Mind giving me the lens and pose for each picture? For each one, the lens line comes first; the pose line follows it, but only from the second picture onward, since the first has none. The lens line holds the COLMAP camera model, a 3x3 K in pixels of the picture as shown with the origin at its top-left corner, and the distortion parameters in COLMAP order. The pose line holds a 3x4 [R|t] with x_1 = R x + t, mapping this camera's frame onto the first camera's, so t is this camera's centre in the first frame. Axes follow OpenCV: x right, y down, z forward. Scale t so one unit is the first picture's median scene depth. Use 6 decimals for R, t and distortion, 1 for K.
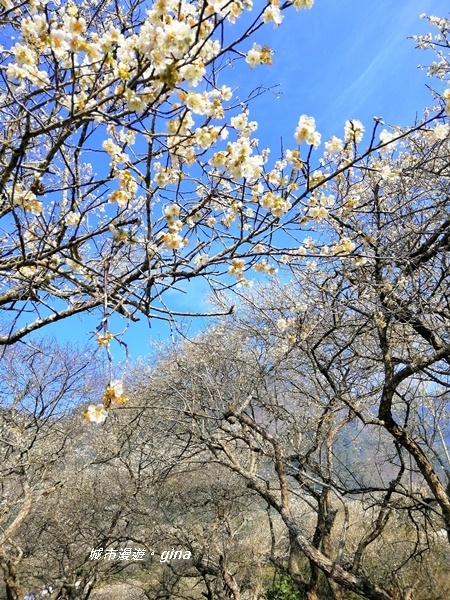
lens RADIAL K [[429.9, 0, 225.0], [0, 429.9, 300.0], [0, 0, 1]] dist [0.062199, -0.084396]
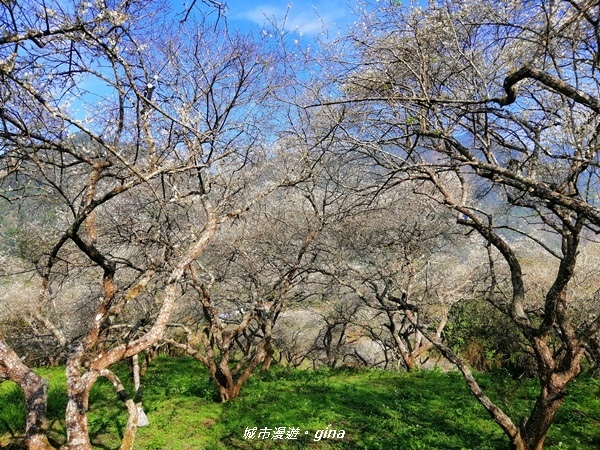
lens RADIAL K [[429.9, 0, 300.0], [0, 429.9, 225.0], [0, 0, 1]] dist [0.062199, -0.084396]
pose [[0.979353, 0.035511, -0.199012, -0.068419], [0.040238, 0.930510, 0.364051, 0.101109], [0.198111, -0.364542, 0.909869, 0.154376]]
